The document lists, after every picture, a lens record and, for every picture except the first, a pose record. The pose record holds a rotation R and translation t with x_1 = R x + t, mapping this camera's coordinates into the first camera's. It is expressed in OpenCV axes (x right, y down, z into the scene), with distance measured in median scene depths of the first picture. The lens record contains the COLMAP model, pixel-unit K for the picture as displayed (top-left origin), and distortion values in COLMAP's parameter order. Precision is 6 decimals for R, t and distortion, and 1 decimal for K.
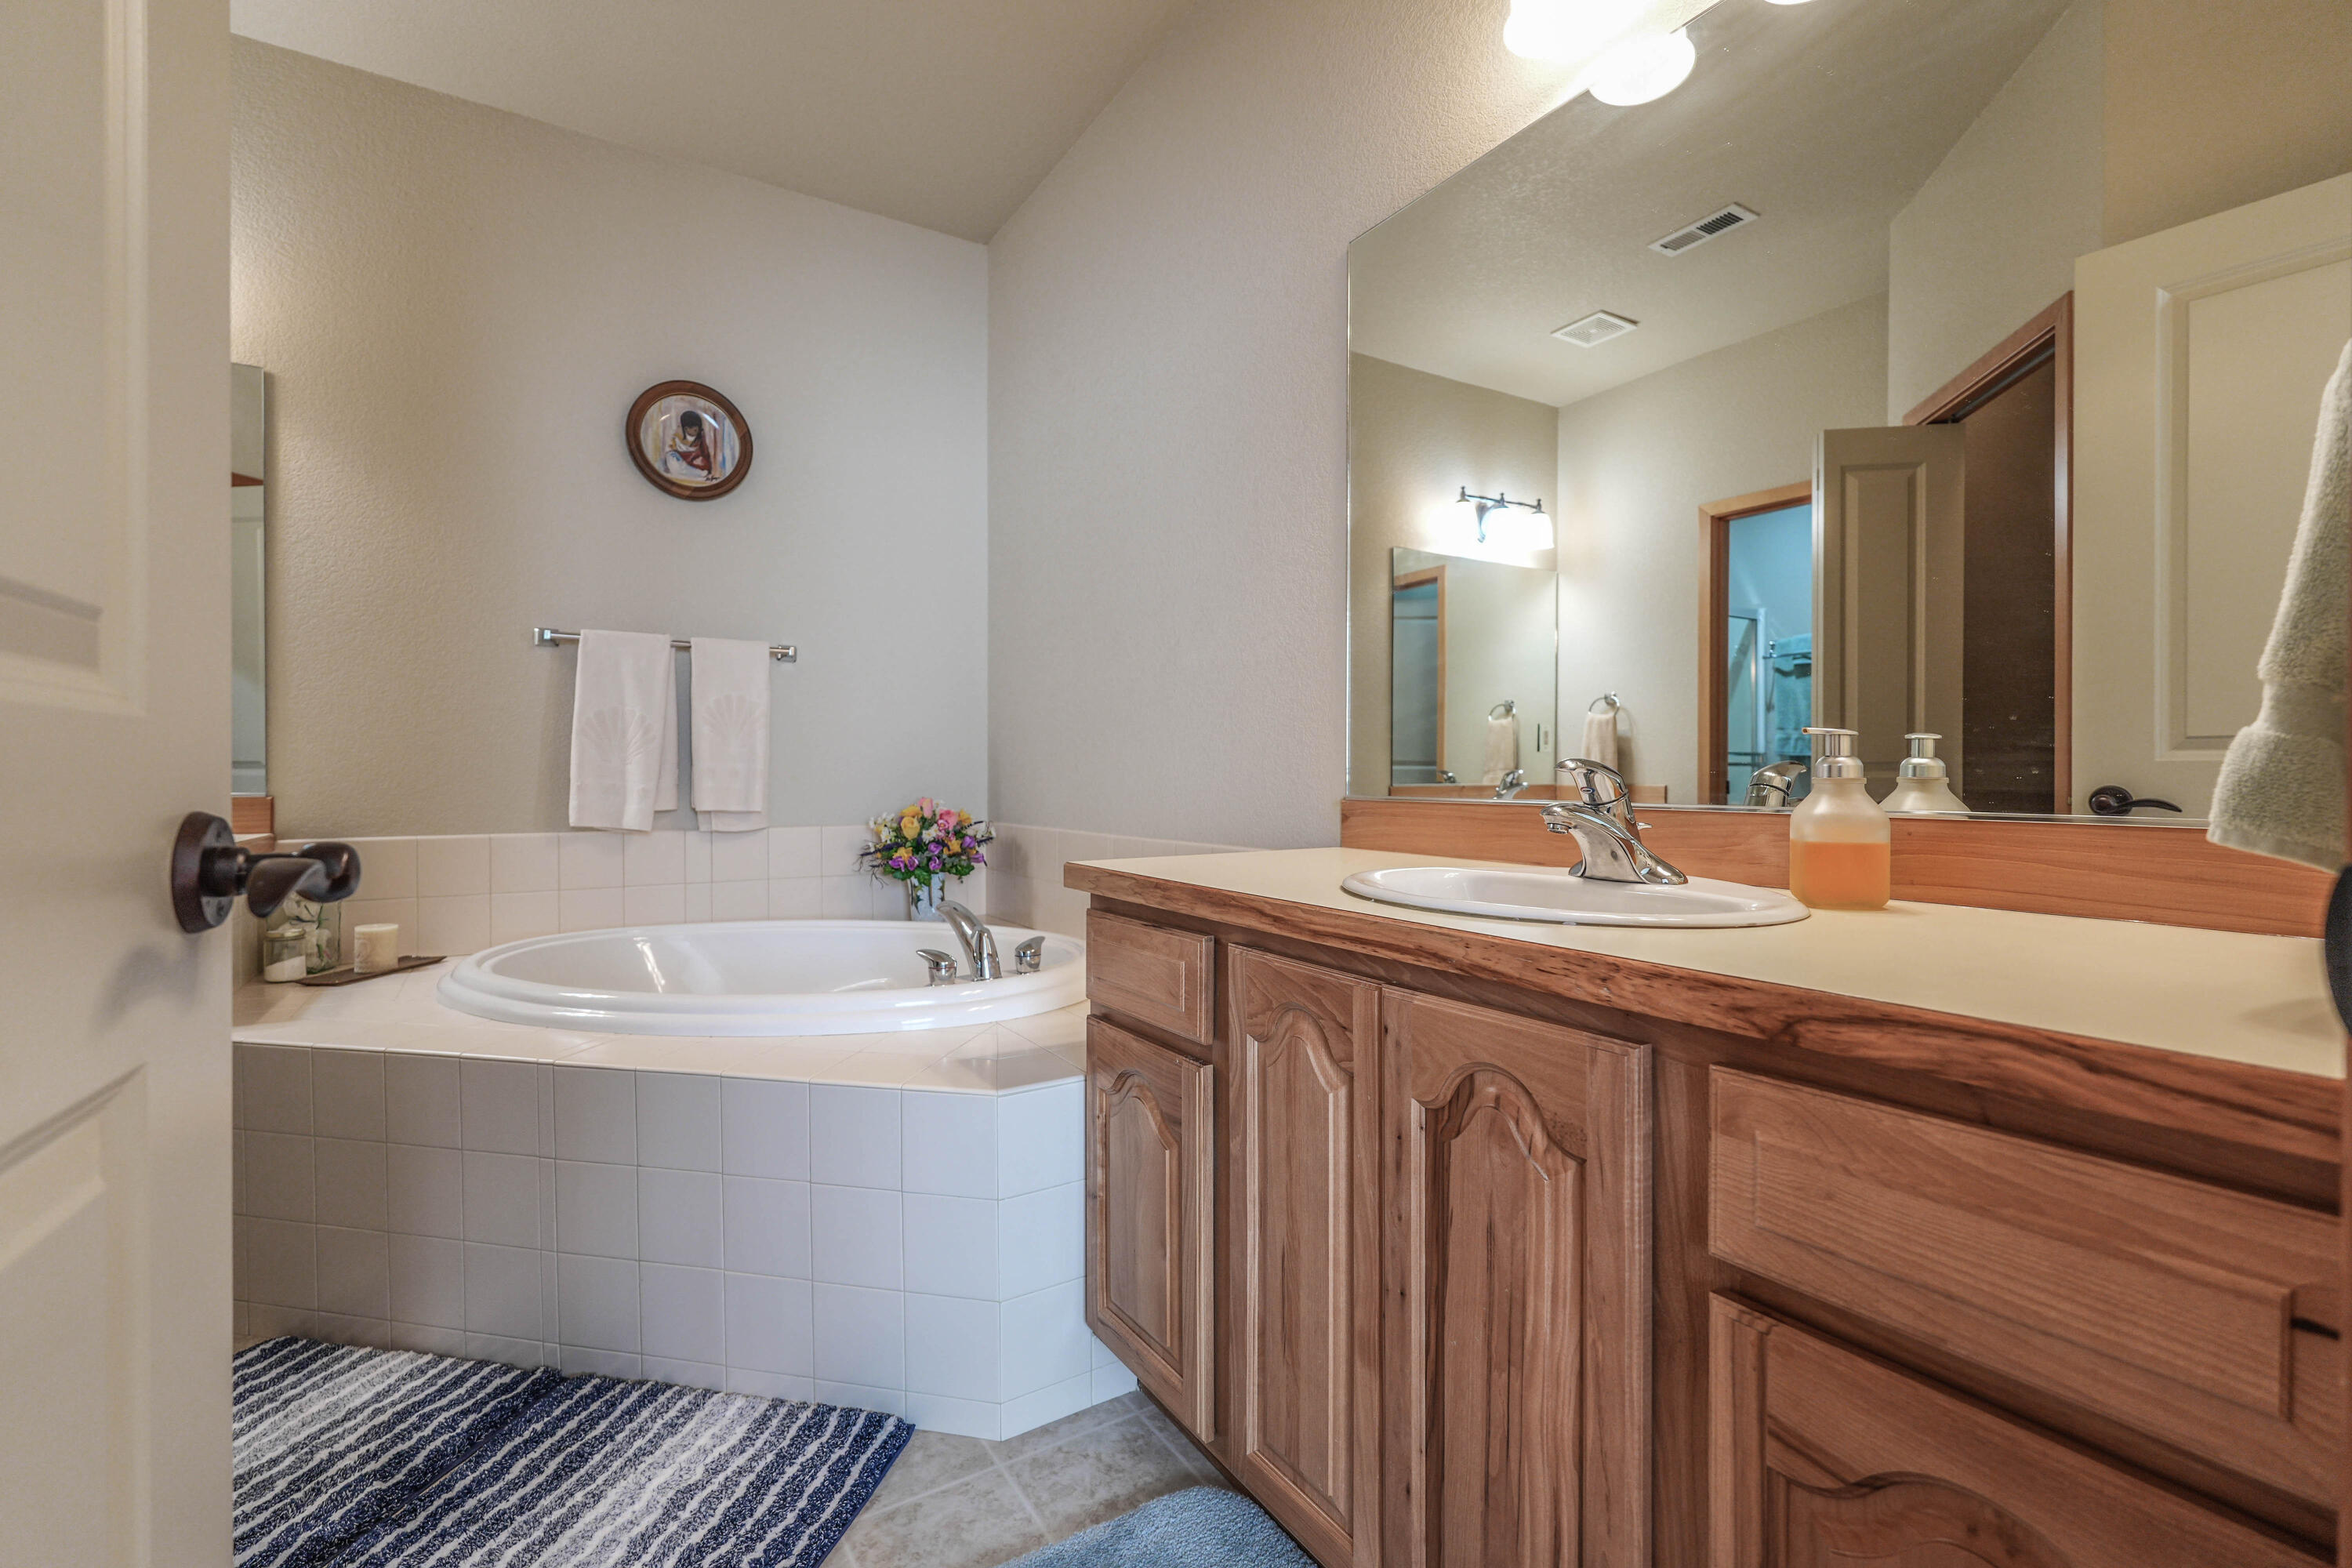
lens RADIAL K [[1040.5, 0, 1168.4], [0, 1040.5, 780.4], [0, 0, 1]] dist [0.001180, 0.000238]
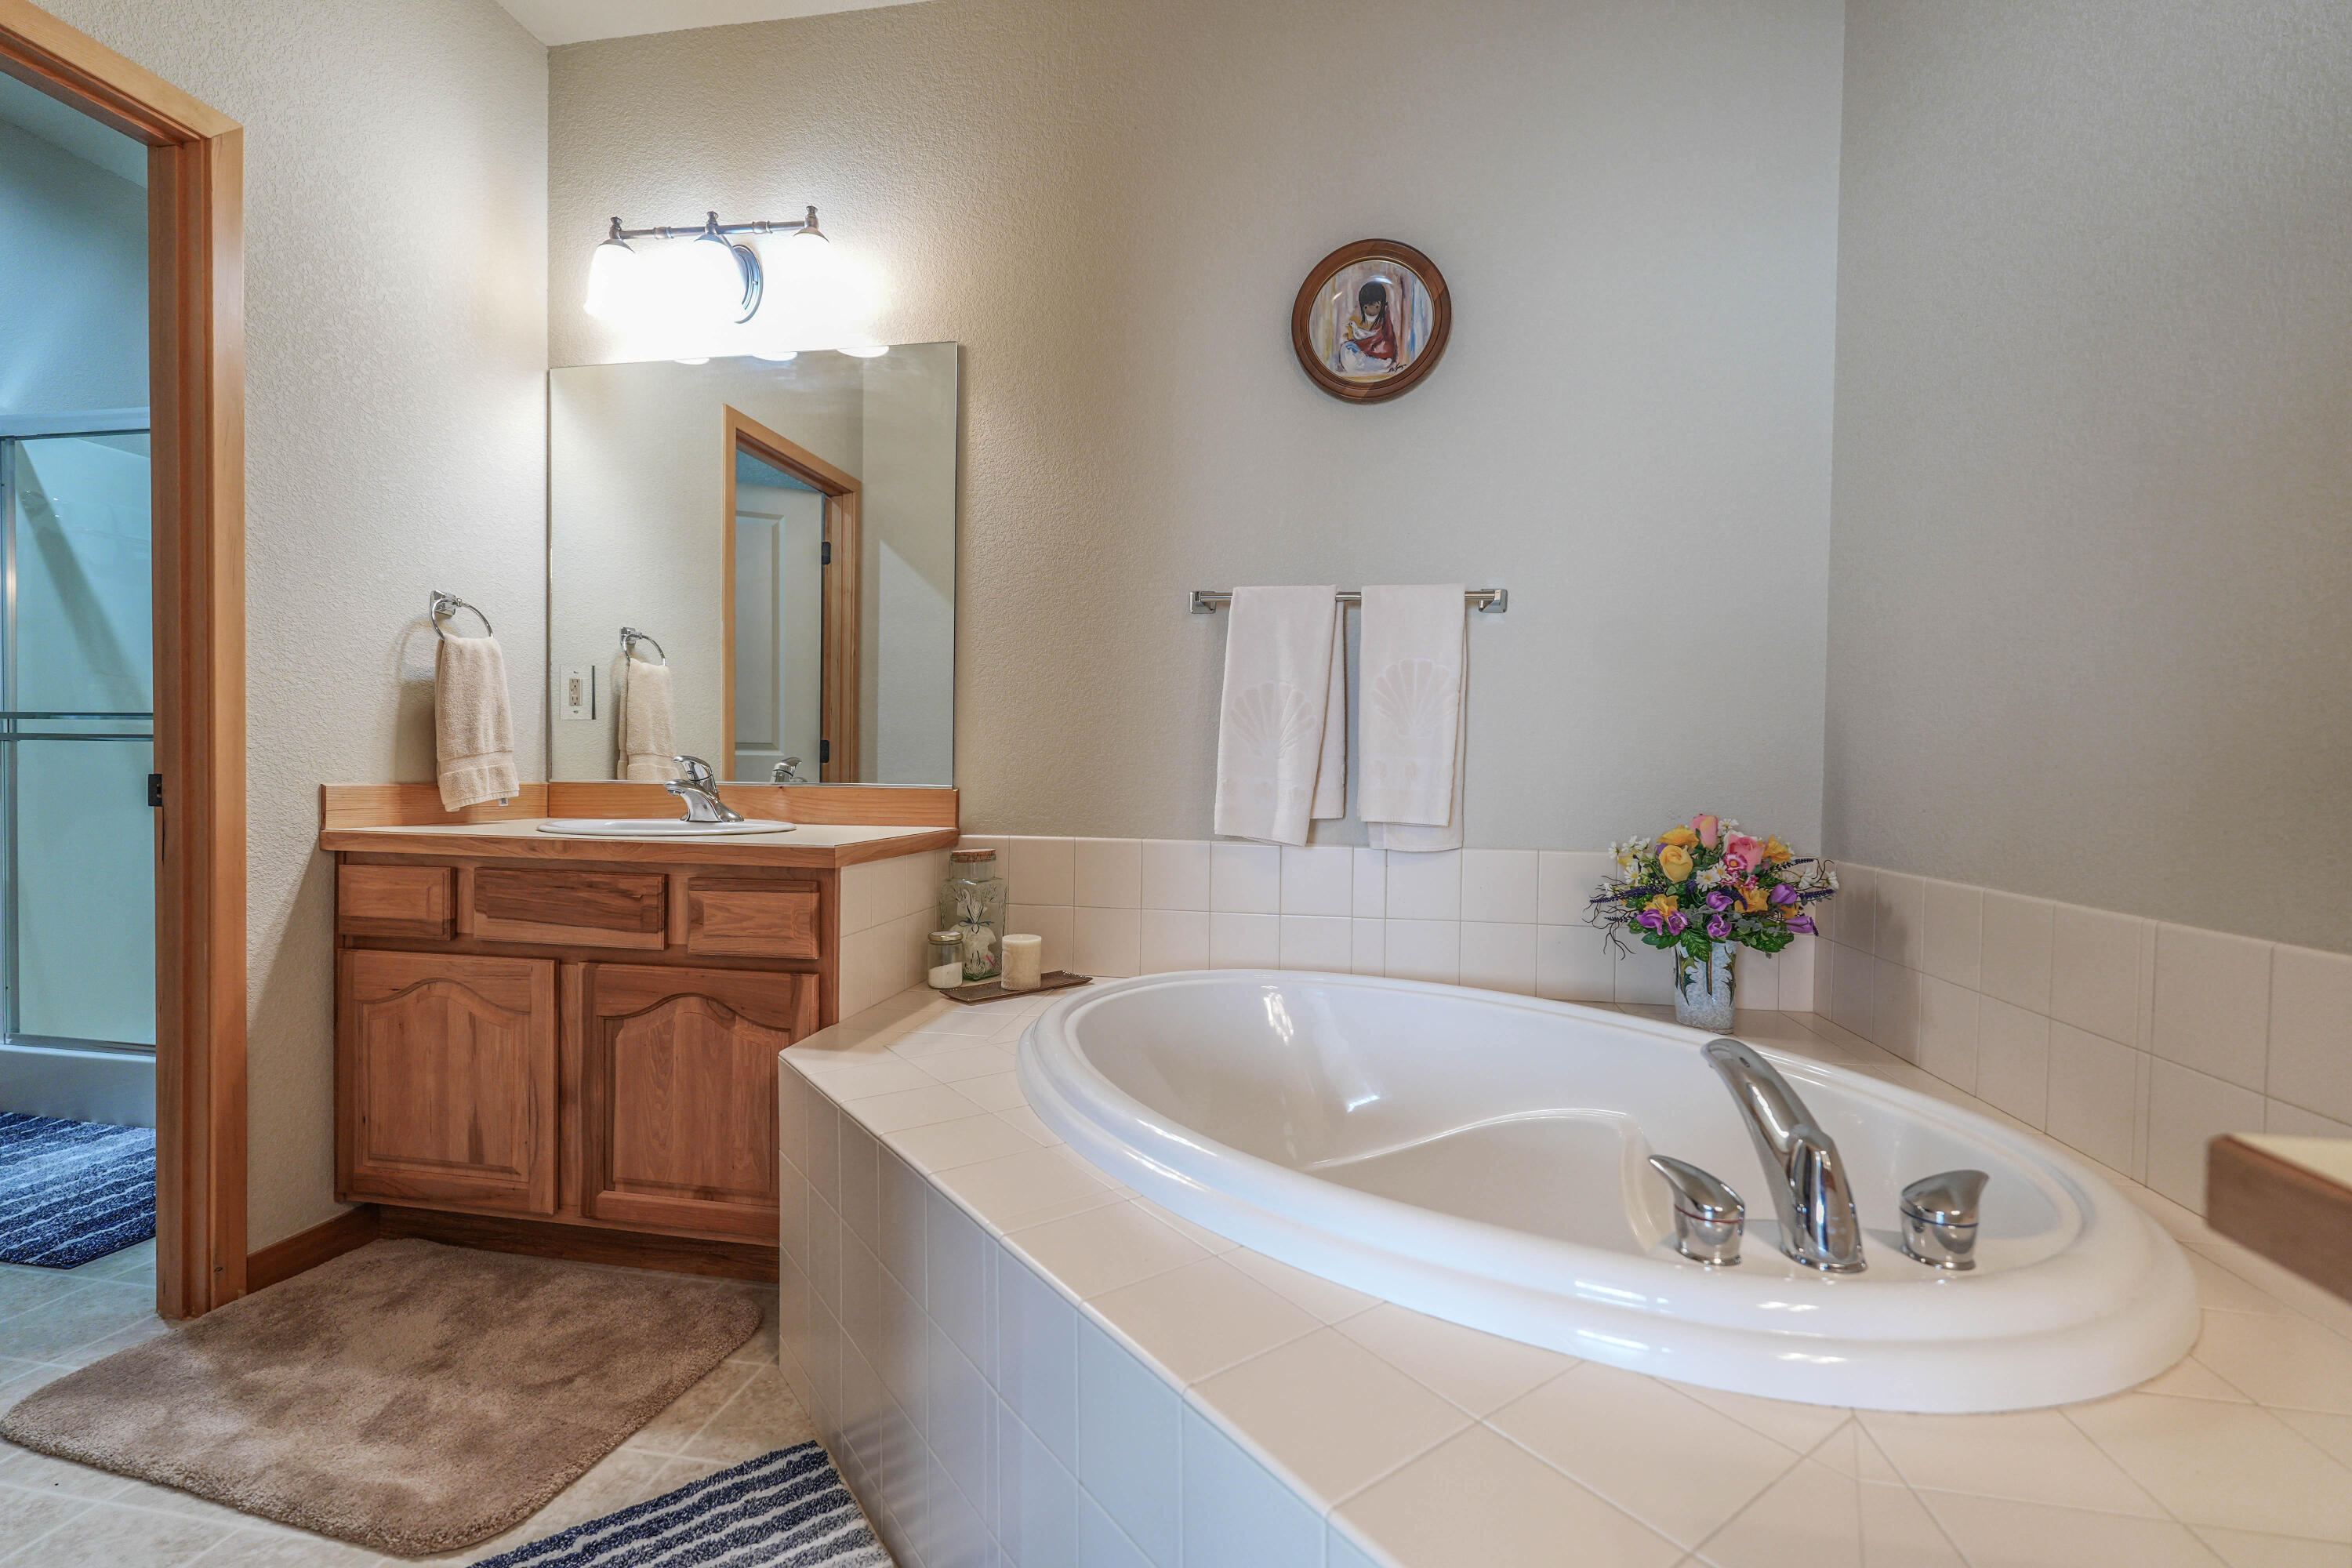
lens RADIAL K [[1040.5, 0, 1166.5], [0, 1040.5, 788.5], [0, 0, 1]] dist [0.001180, 0.000238]
pose [[0.747445, 0.022878, -0.663930, -0.067808], [-0.018479, 0.999736, 0.013646, -0.001468], [0.664067, 0.002069, 0.747671, 0.350471]]
